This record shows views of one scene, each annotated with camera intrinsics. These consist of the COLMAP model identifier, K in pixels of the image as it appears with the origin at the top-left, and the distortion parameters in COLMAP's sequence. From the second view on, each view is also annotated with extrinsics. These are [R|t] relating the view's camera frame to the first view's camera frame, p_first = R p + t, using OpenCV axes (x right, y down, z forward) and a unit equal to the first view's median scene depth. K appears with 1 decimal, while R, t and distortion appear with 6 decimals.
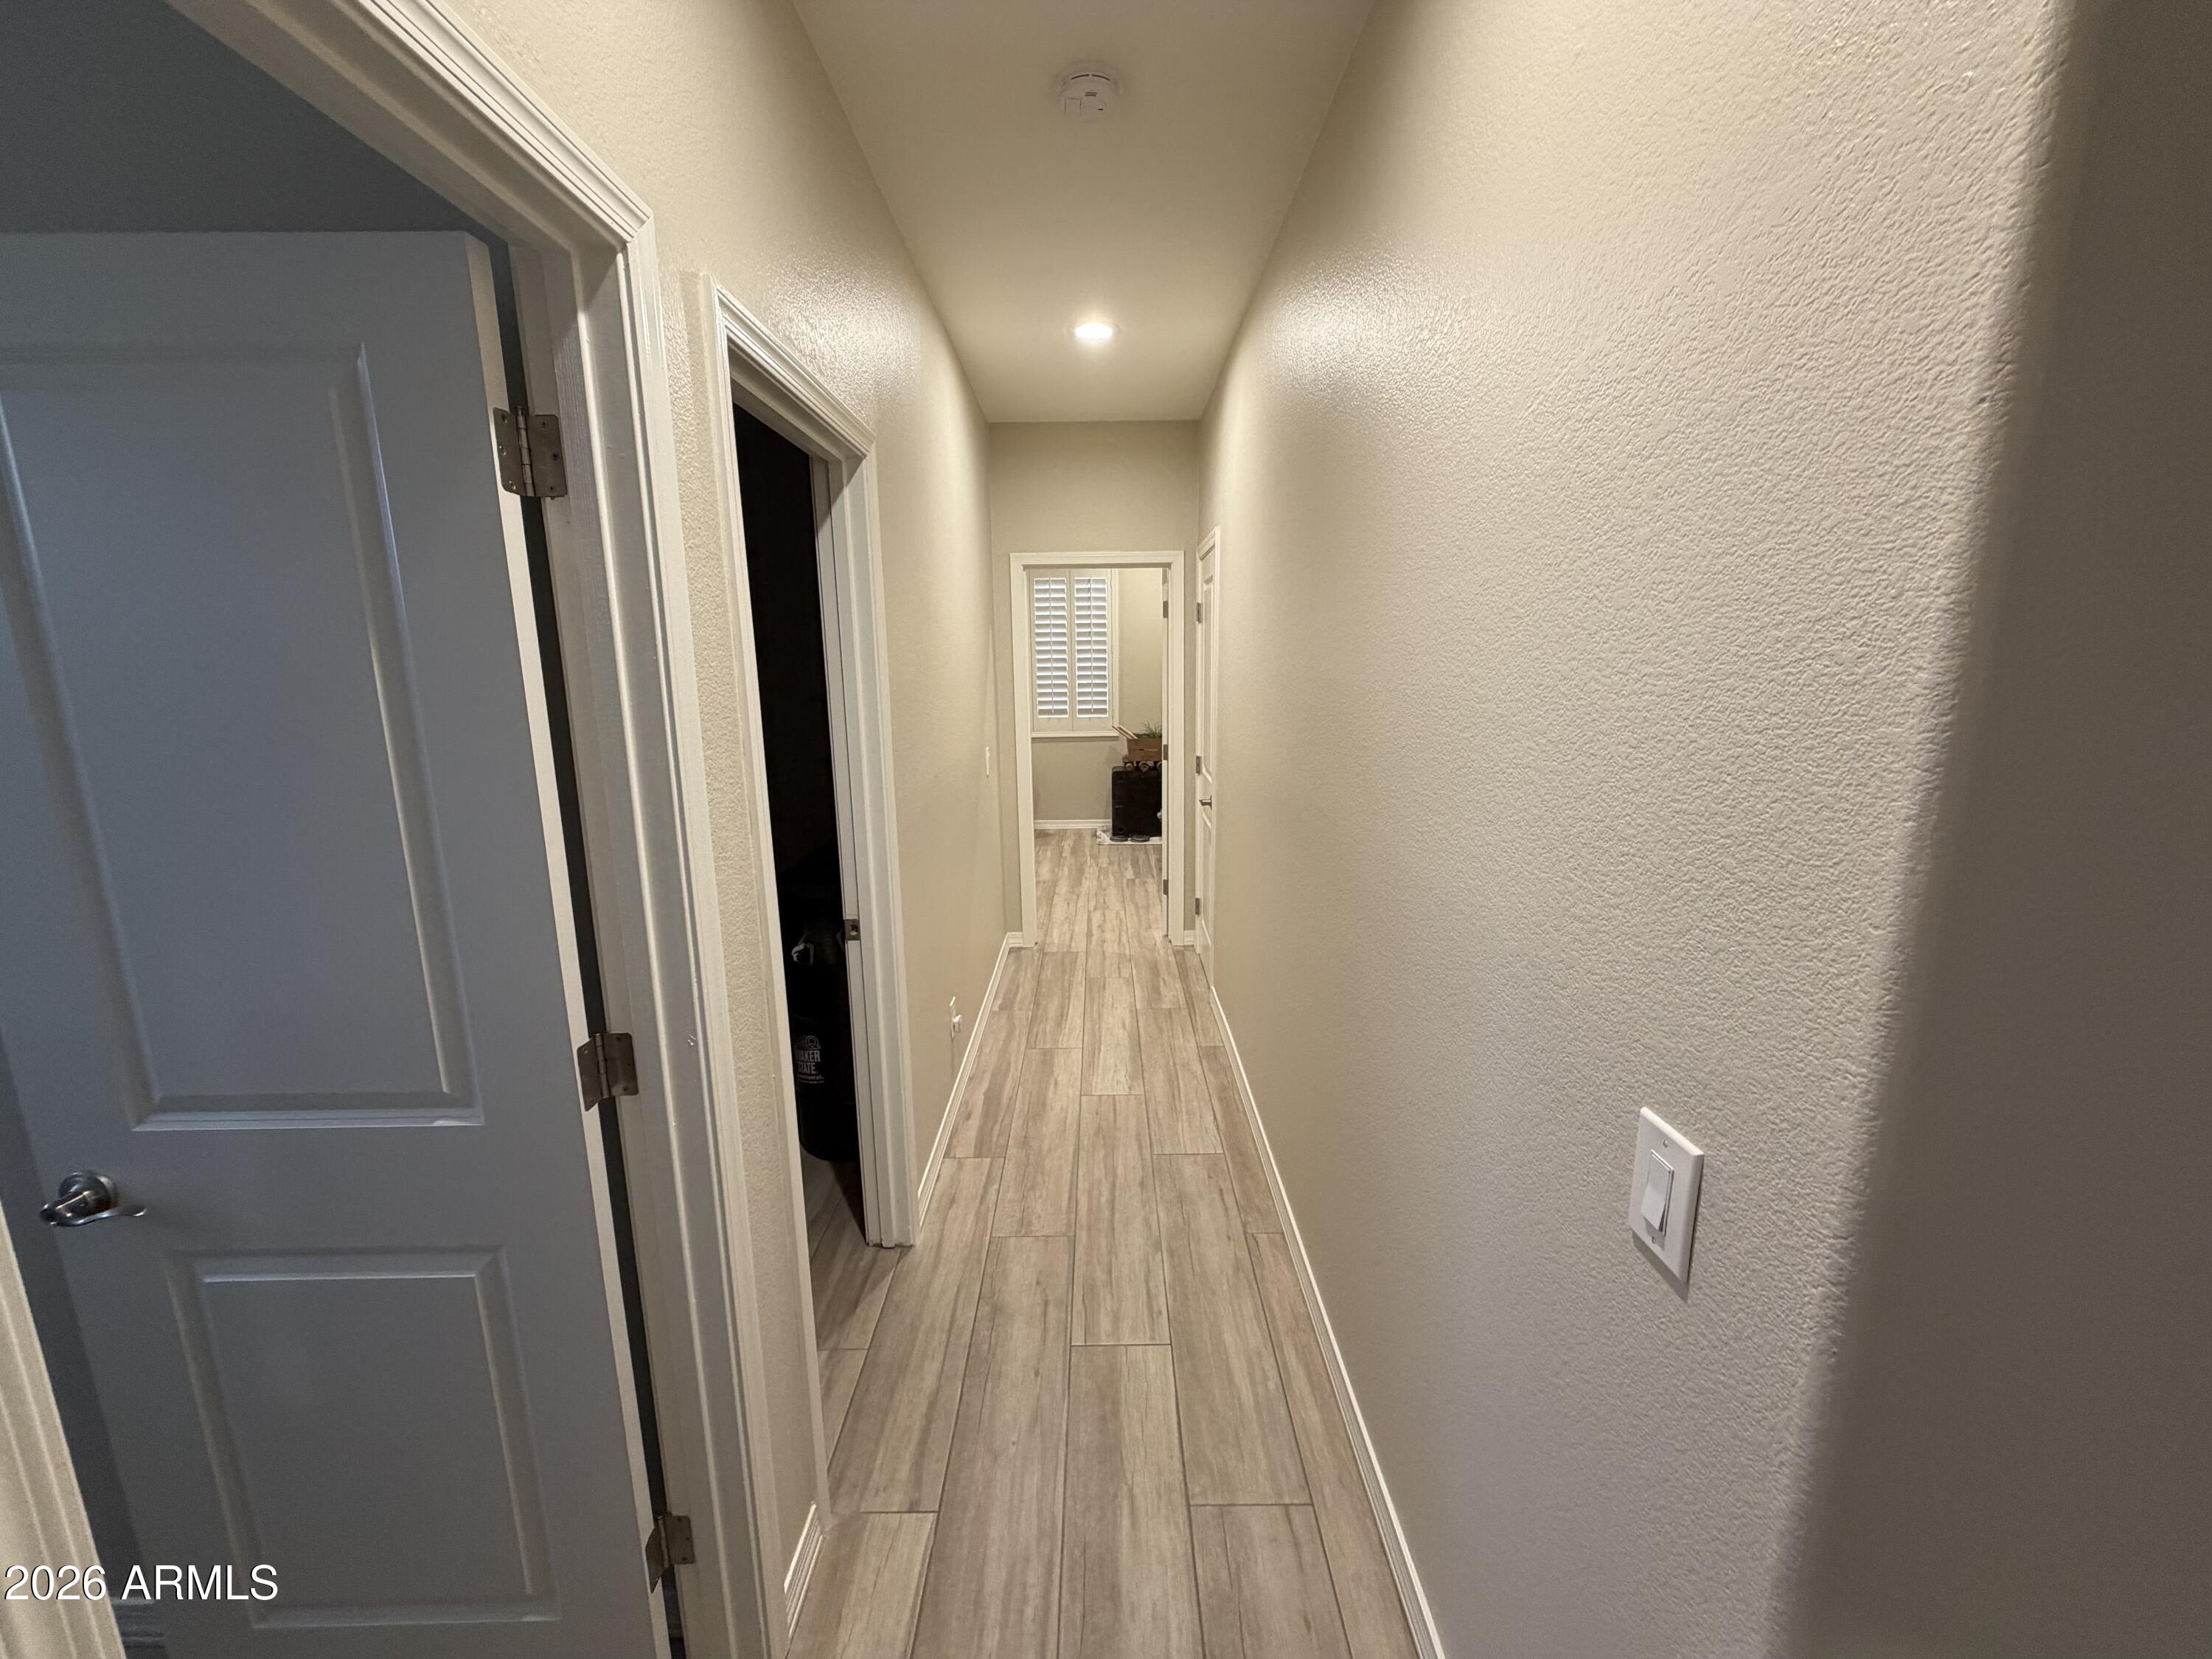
lens RADIAL K [[884.0, 0, 1101.2], [0, 884.0, 829.7], [0, 0, 1]] dist [0.001494, 0.000196]
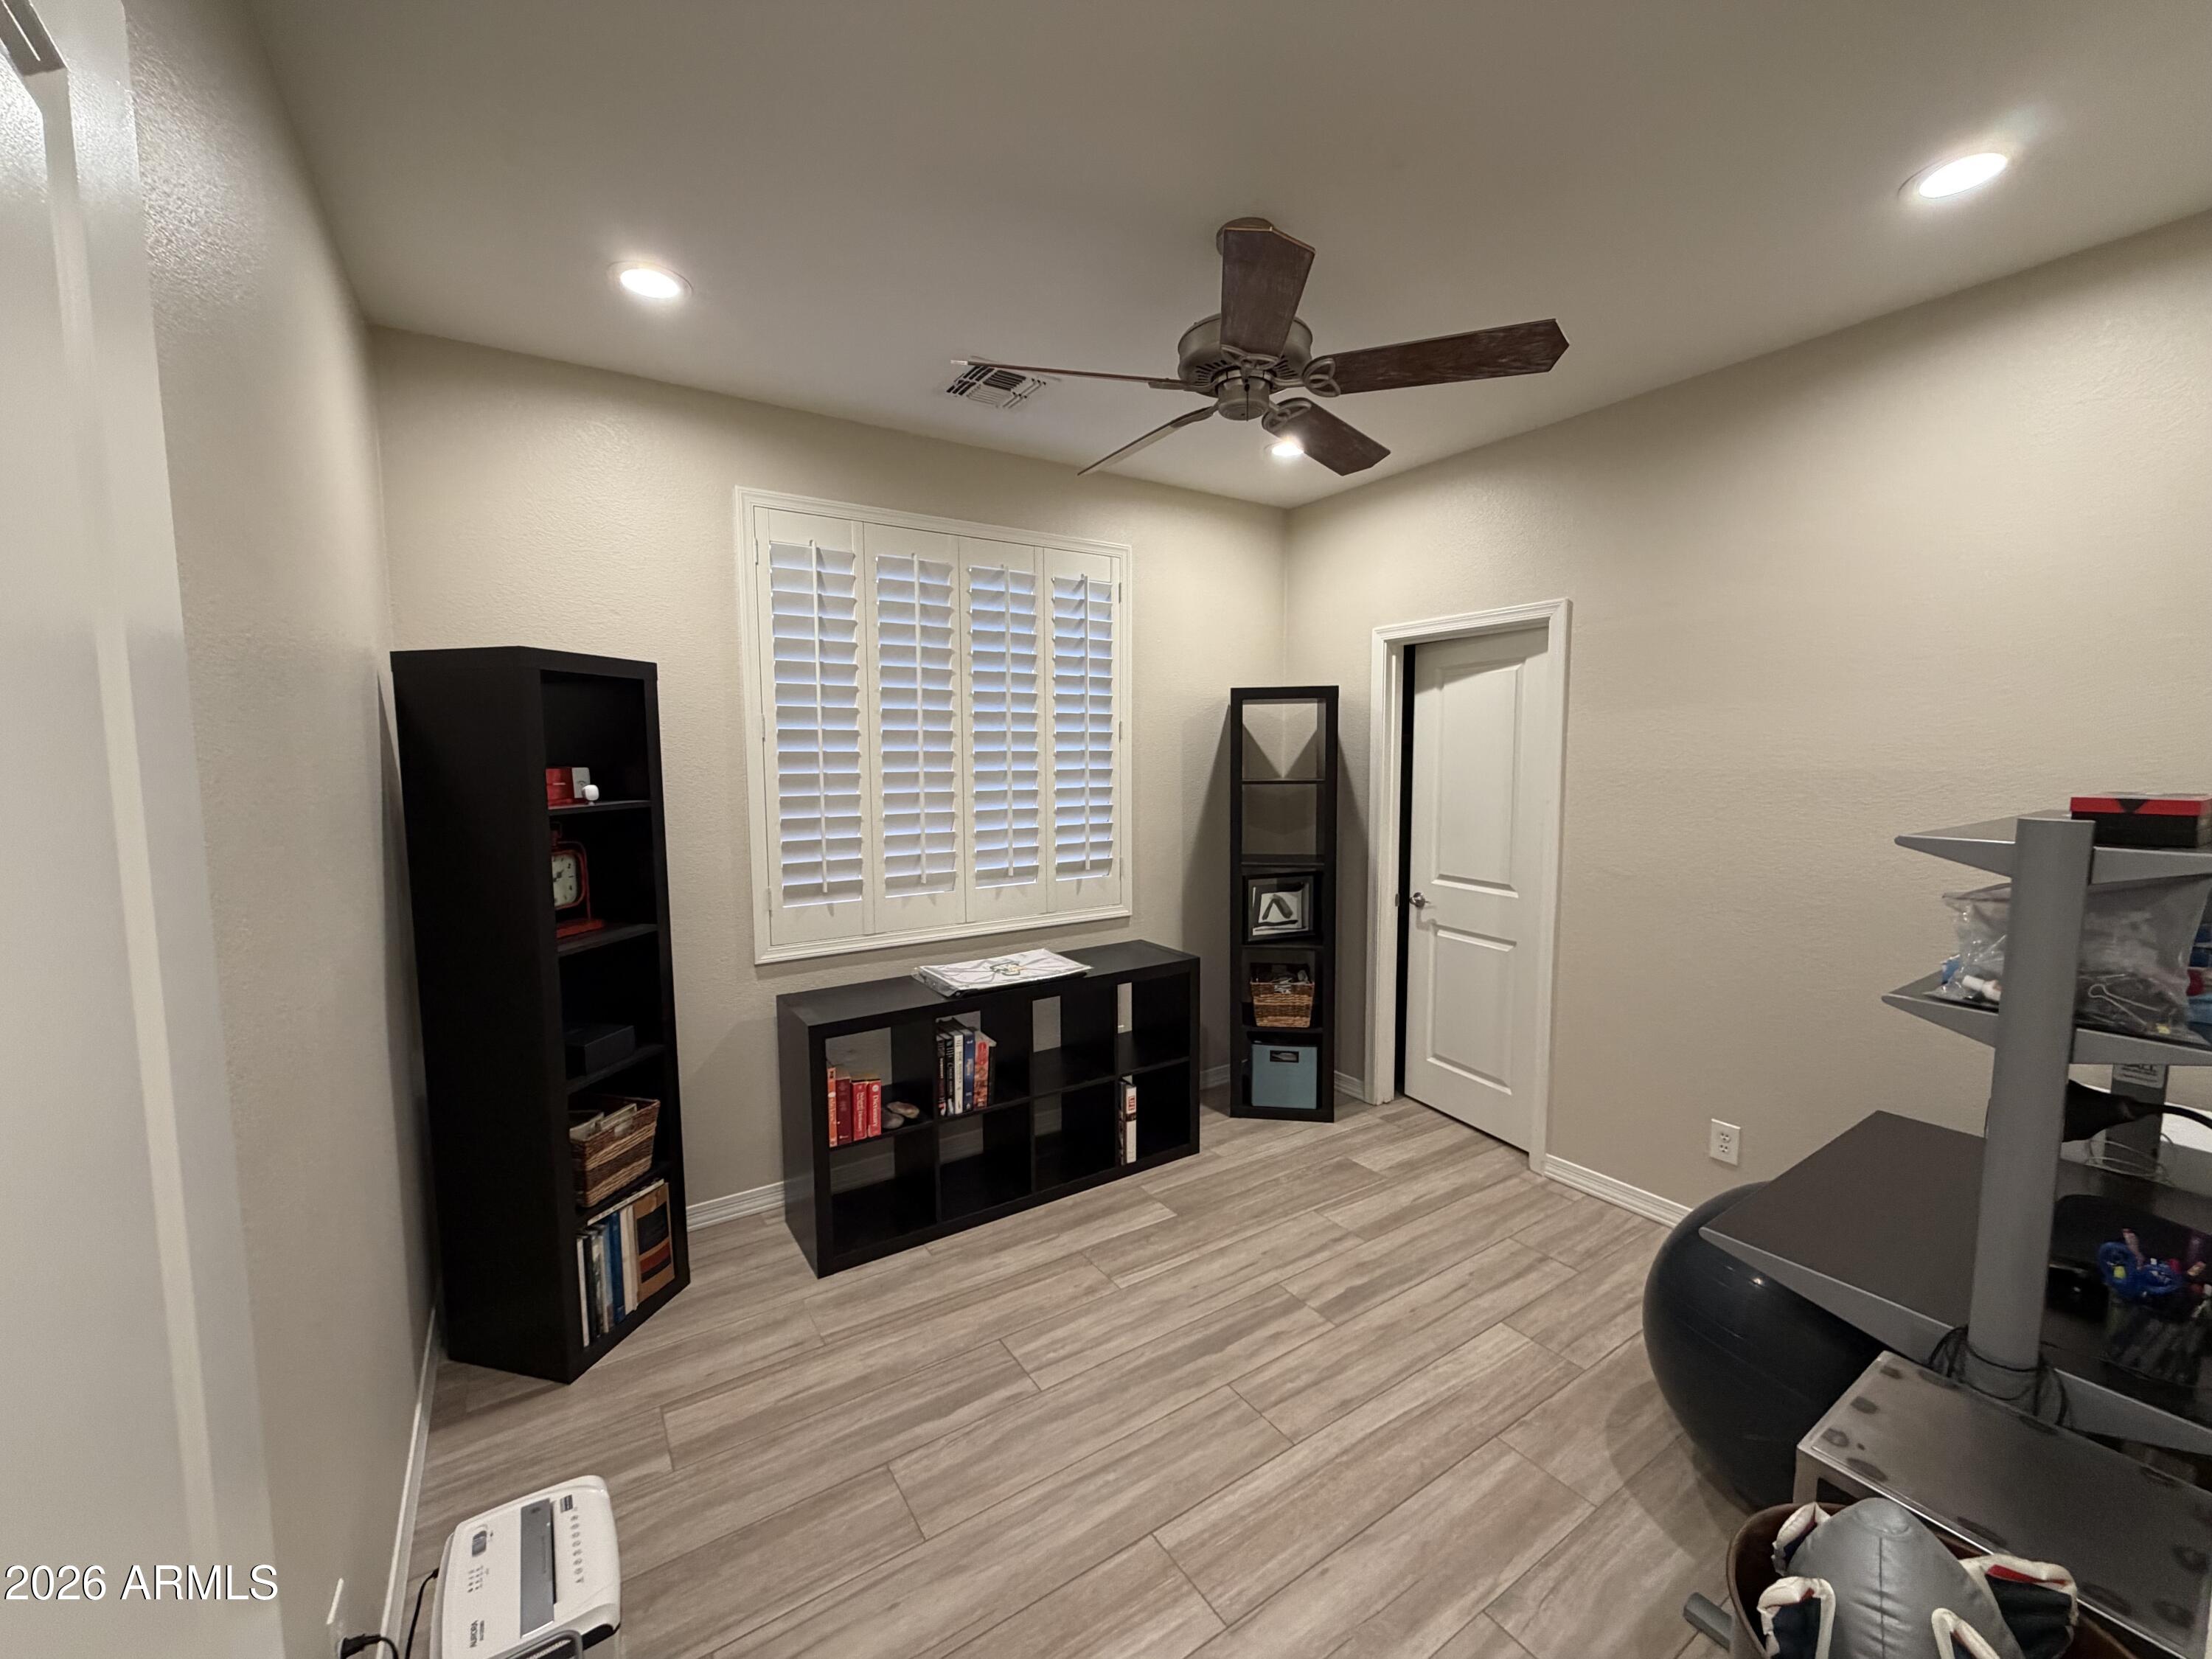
lens RADIAL K [[888.1, 0, 1104.0], [0, 888.1, 826.1], [0, 0, 1]] dist [0.003233, 0.000450]
pose [[0.837910, -0.035929, 0.544624, -0.251317], [0.091887, 0.992875, -0.075869, -0.118970], [-0.538018, 0.113616, 0.835242, 0.607499]]
